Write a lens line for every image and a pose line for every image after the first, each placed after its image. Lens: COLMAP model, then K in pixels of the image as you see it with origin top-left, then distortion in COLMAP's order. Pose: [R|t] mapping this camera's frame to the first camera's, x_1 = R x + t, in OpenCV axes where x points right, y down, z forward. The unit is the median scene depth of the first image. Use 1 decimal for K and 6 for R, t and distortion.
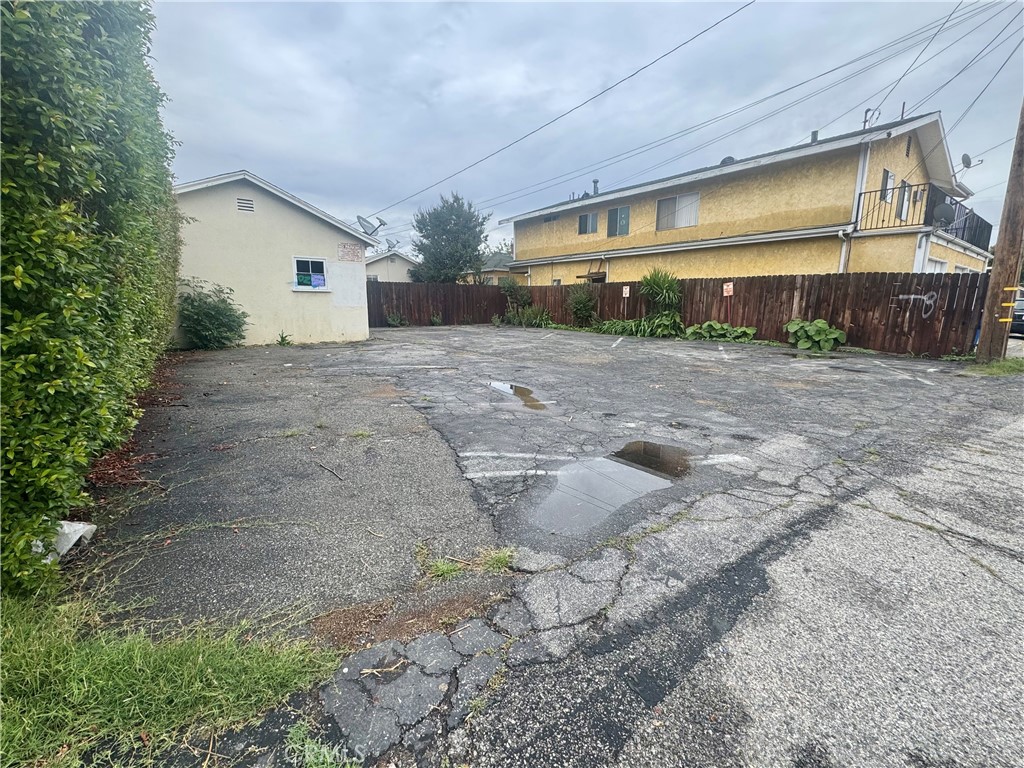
lens RADIAL K [[449.1, 0, 512.0], [0, 449.1, 384.0], [0, 0, 1]] dist [-0.002867, -0.000309]
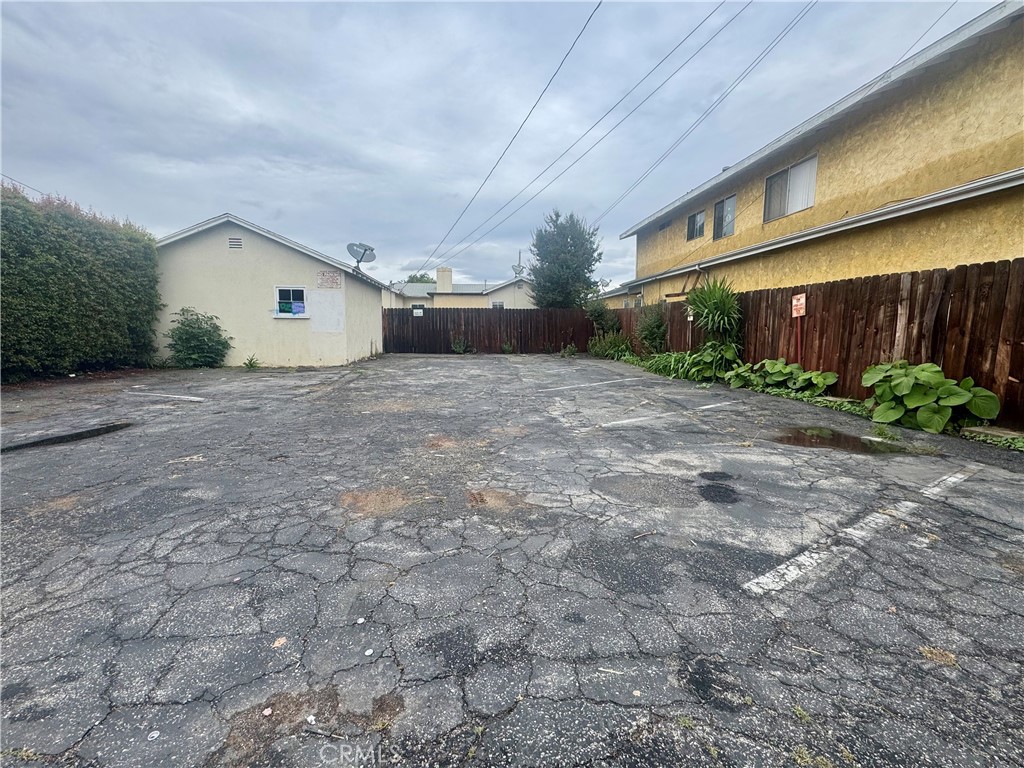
lens RADIAL K [[449.1, 0, 512.0], [0, 449.1, 384.0], [0, 0, 1]] dist [-0.002867, -0.000309]
pose [[0.852237, 0.063278, -0.519316, 0.480481], [-0.093425, 0.995110, -0.032066, -0.057603], [0.514747, 0.075845, 0.853981, 0.325753]]
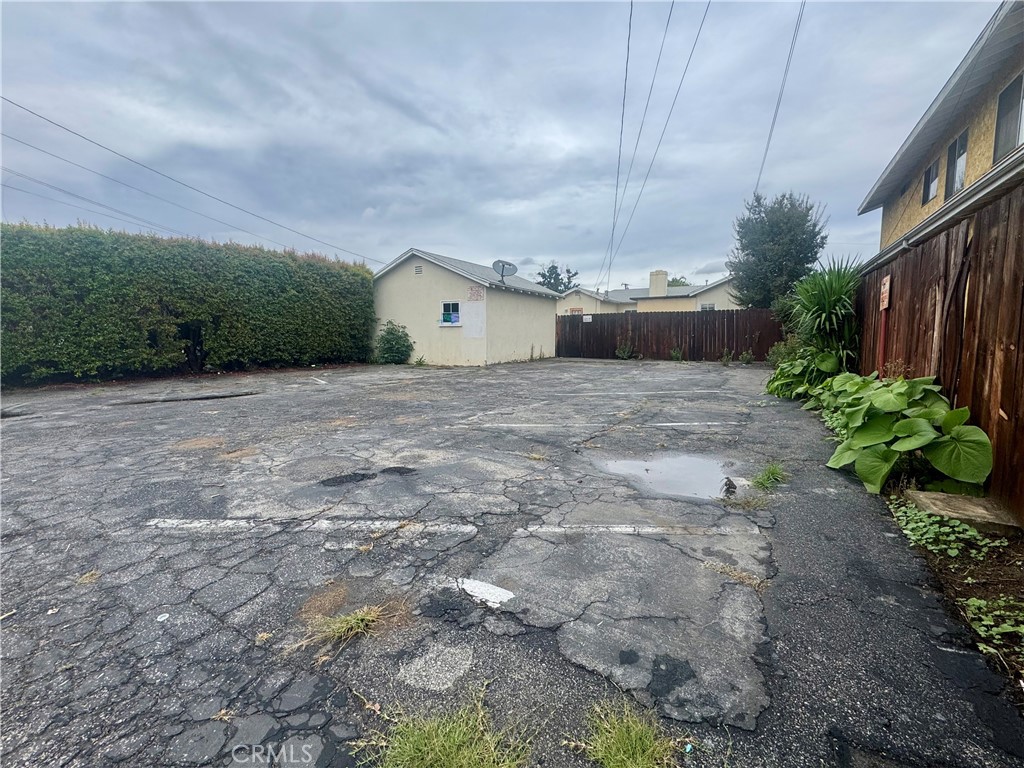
lens RADIAL K [[449.1, 0, 512.0], [0, 449.1, 384.0], [0, 0, 1]] dist [-0.002867, -0.000309]
pose [[0.399204, 0.093170, -0.912116, 0.723550], [-0.156554, 0.987141, 0.032315, -0.095643], [0.903398, 0.129895, 0.408657, 0.561565]]
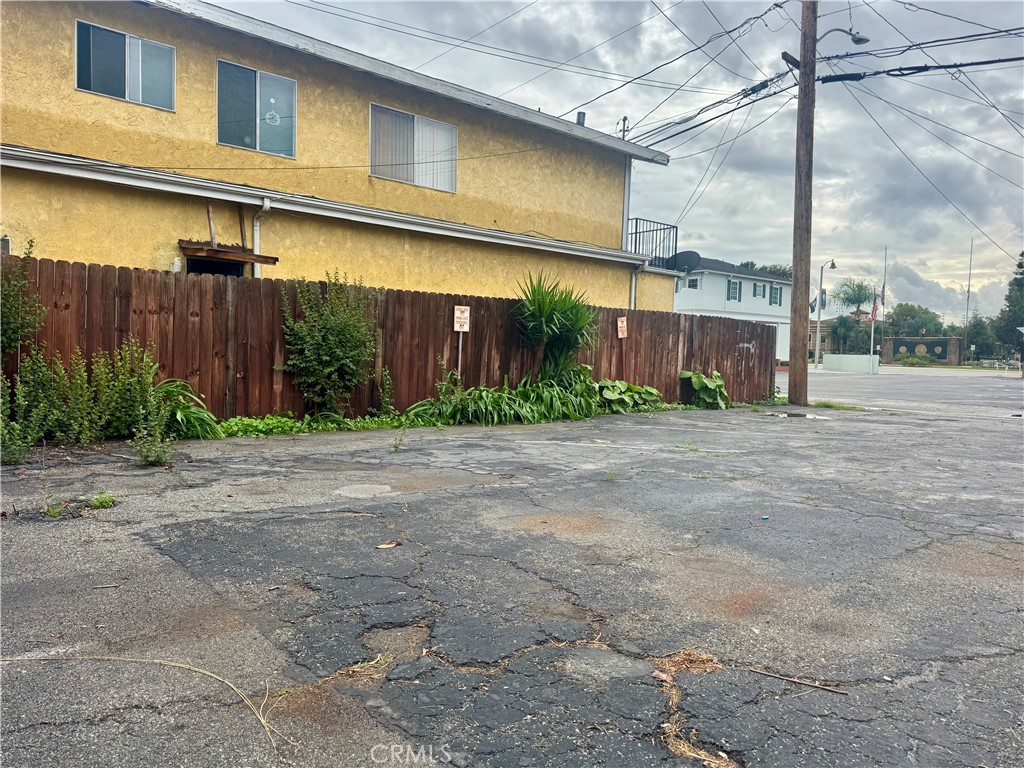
lens RADIAL K [[720.9, 0, 512.0], [0, 720.9, 384.0], [0, 0, 1]] dist [0.171268, -0.234072]
pose [[-0.081741, -0.054533, 0.995161, -0.510662], [0.154153, 0.985794, 0.066682, -0.227717], [-0.984660, 0.158858, -0.072174, 1.252765]]
